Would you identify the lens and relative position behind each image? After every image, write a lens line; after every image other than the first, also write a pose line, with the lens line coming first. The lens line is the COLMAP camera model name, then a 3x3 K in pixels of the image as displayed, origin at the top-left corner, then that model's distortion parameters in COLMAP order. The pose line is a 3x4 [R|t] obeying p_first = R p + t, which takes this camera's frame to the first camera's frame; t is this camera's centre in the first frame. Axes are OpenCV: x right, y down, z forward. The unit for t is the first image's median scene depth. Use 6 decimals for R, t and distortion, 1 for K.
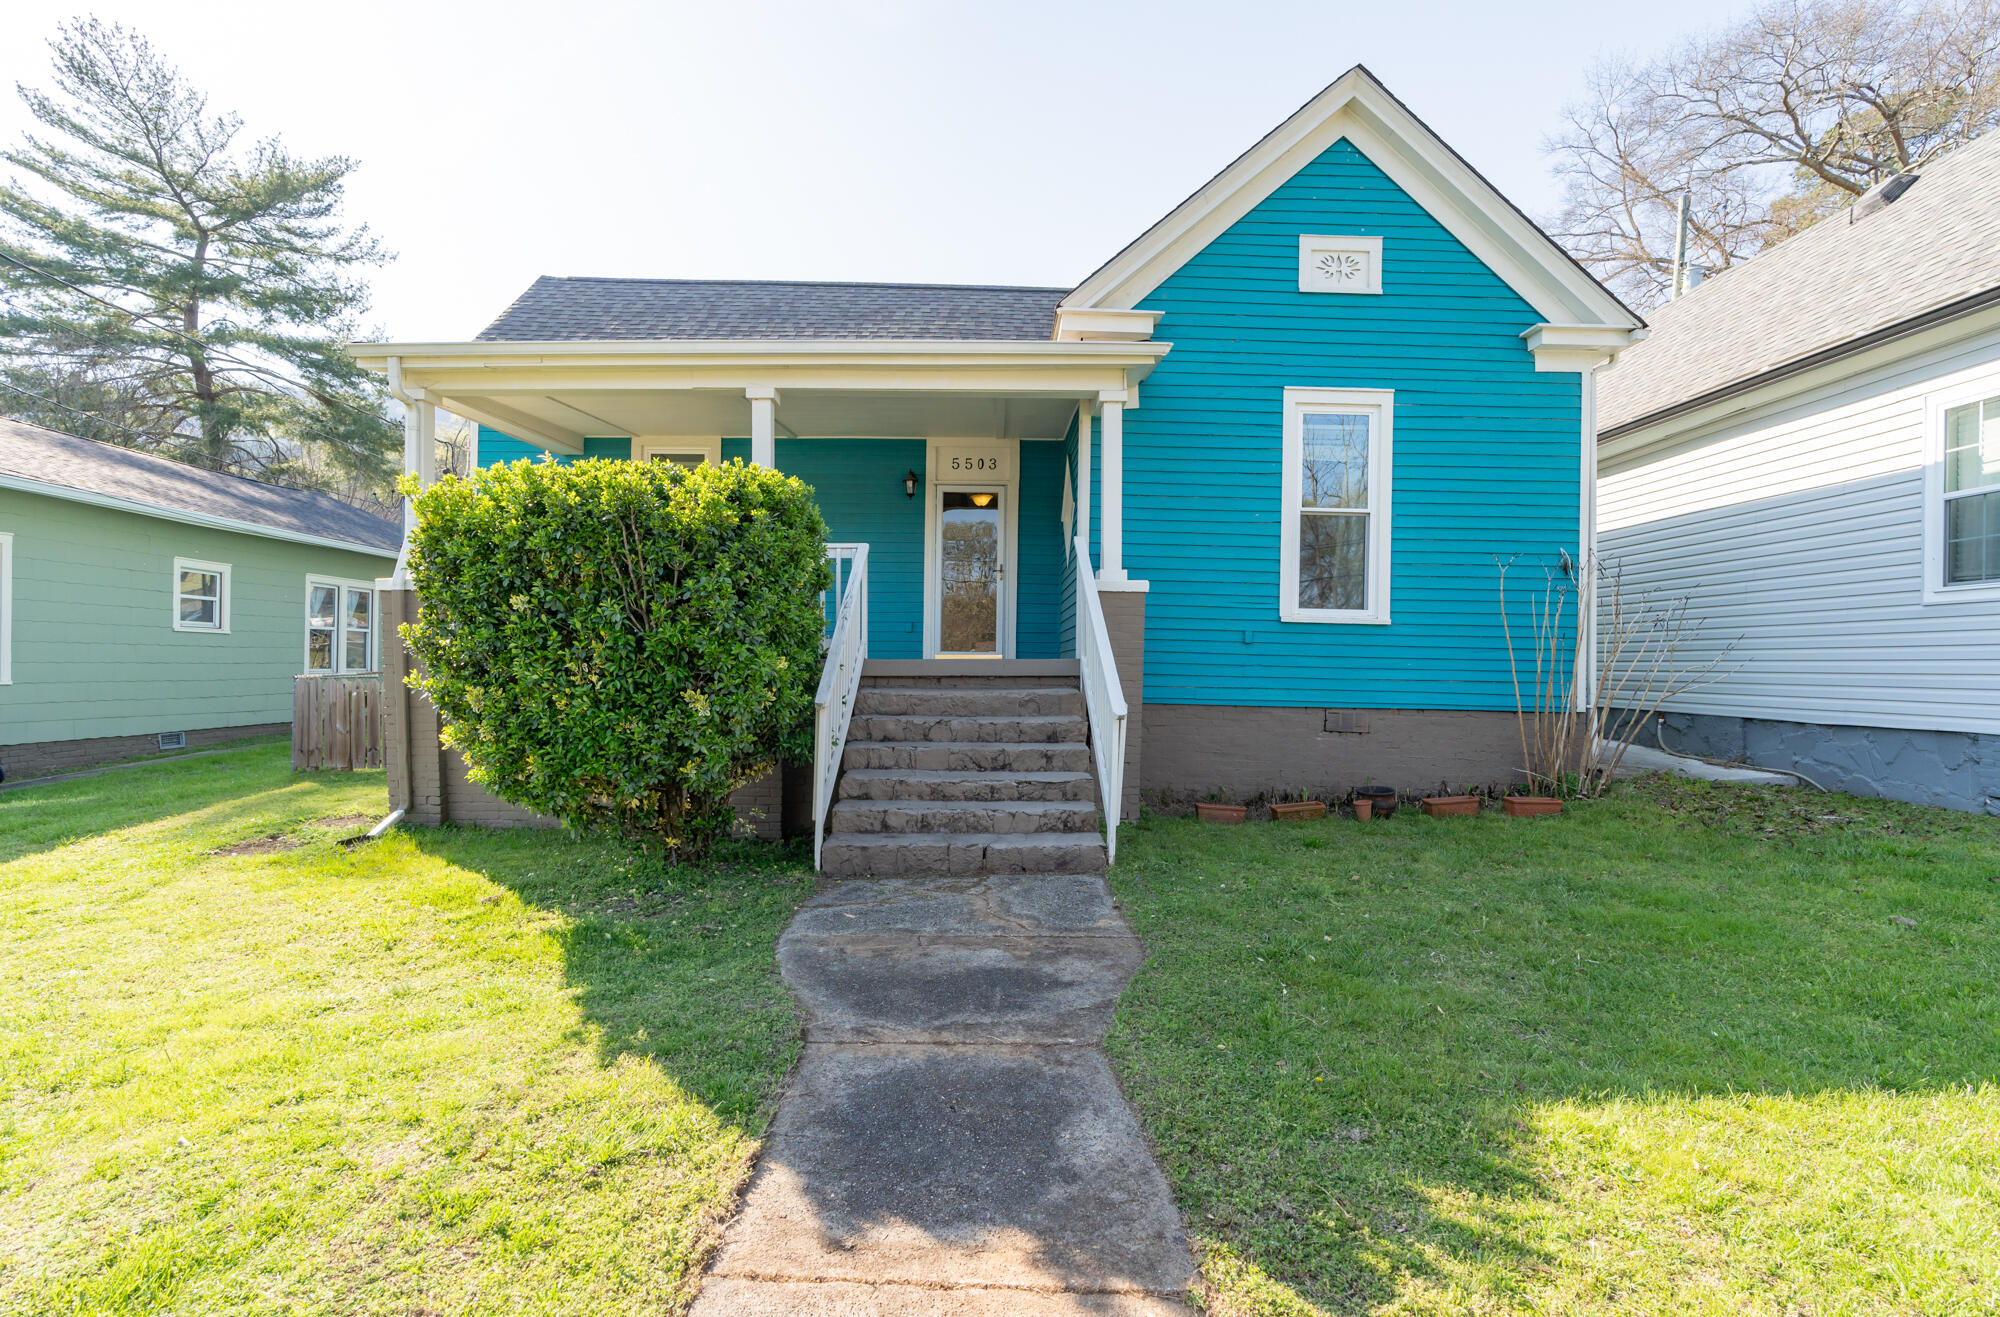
lens RADIAL K [[927.1, 0, 999.4], [0, 927.1, 658.6], [0, 0, 1]] dist [0.000212, 0.000264]
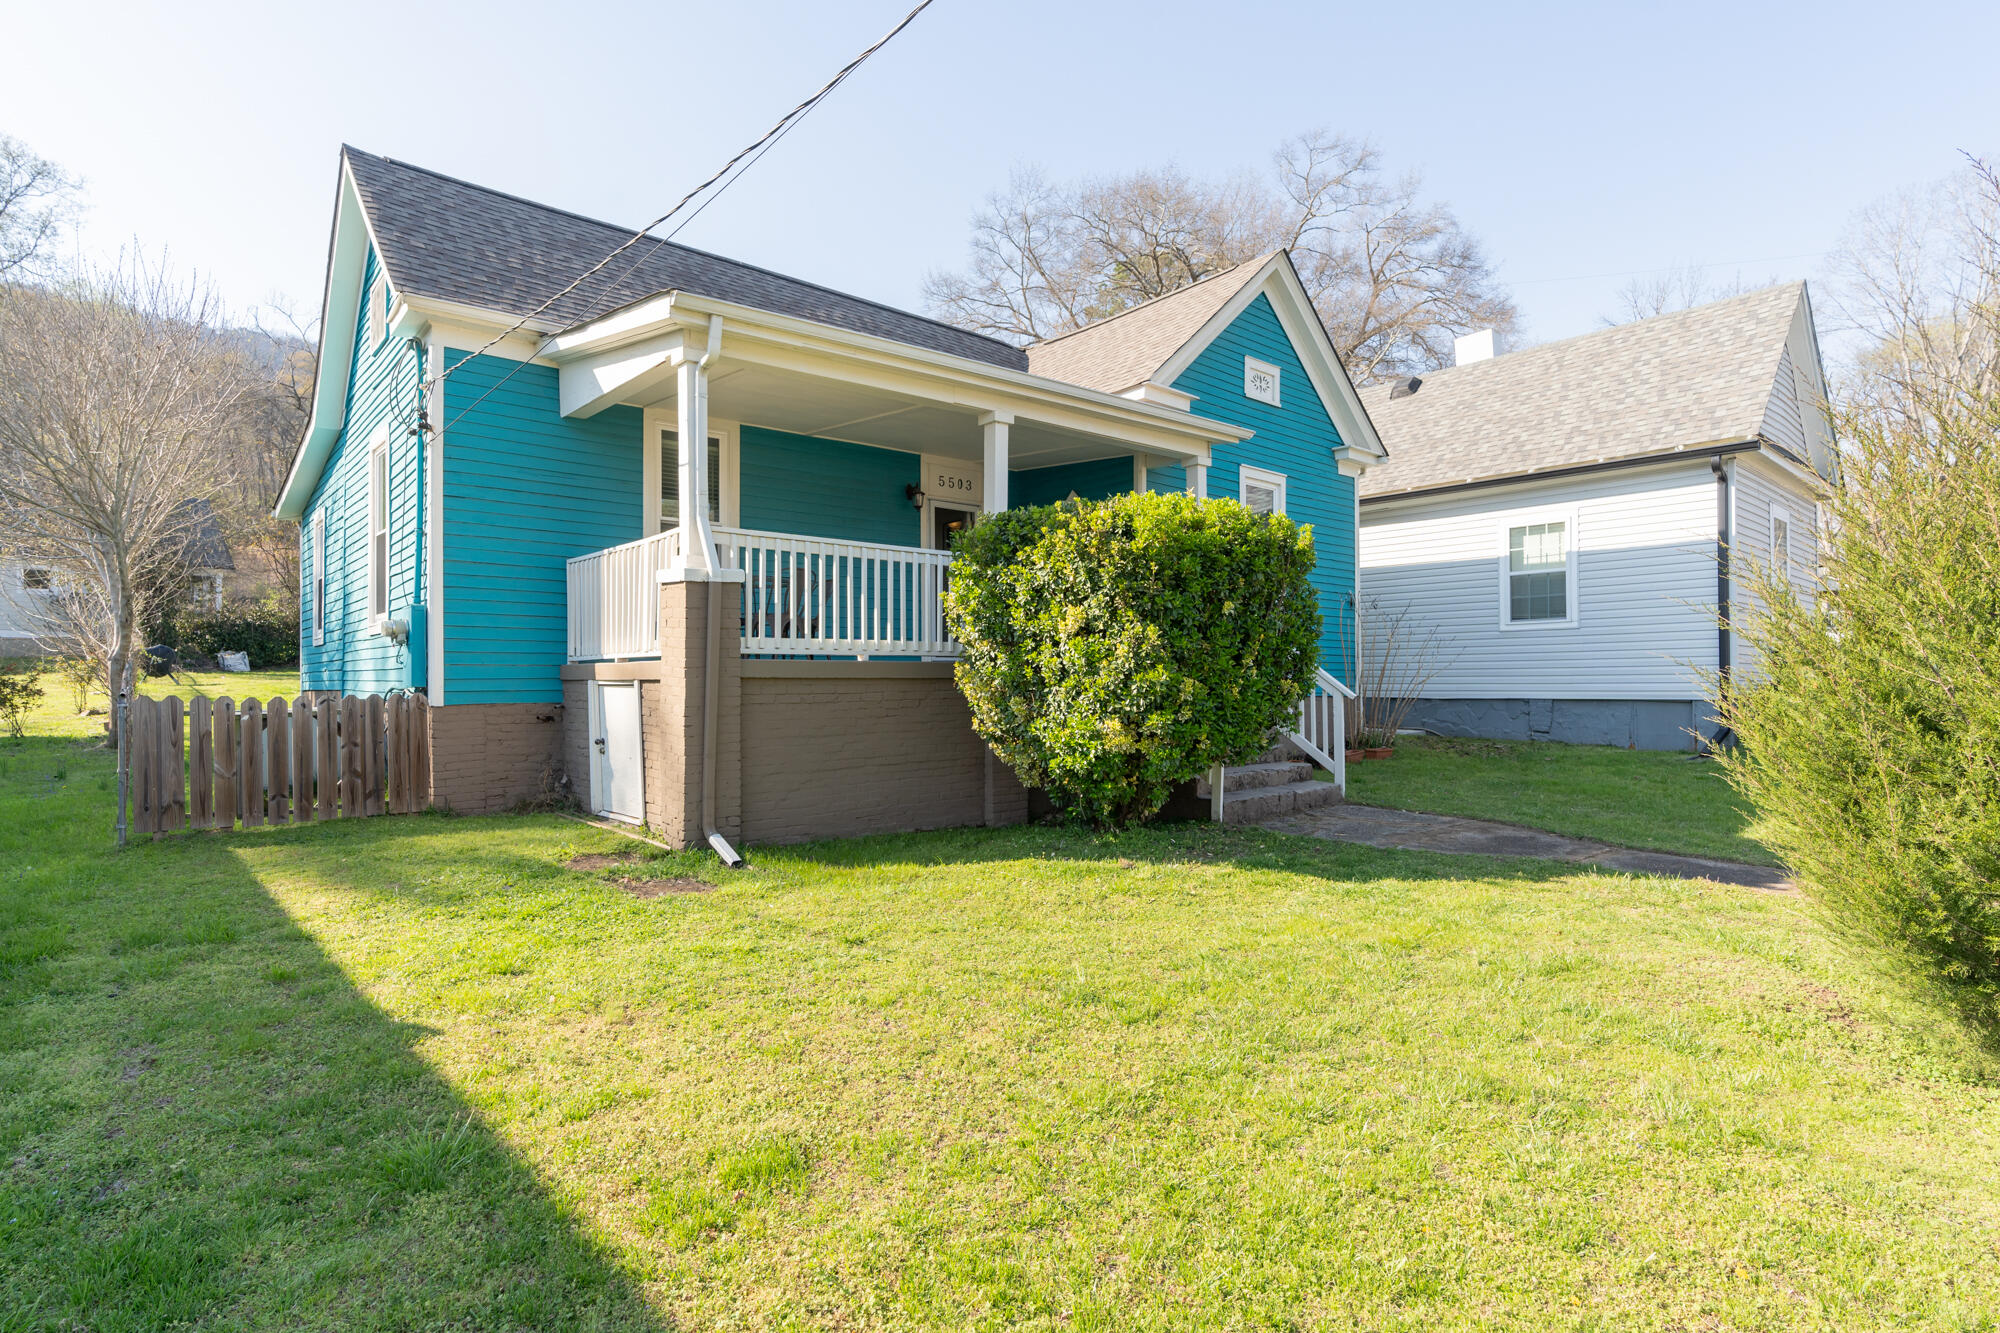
lens RADIAL K [[1022.9, 0, 999.5], [0, 1022.9, 673.5], [0, 0, 1]] dist [-0.005763, -0.000206]
pose [[0.762146, -0.009069, 0.647342, -0.949376], [0.009236, 0.999952, 0.003135, 0.009234], [-0.647339, 0.003589, 0.762193, 0.078589]]
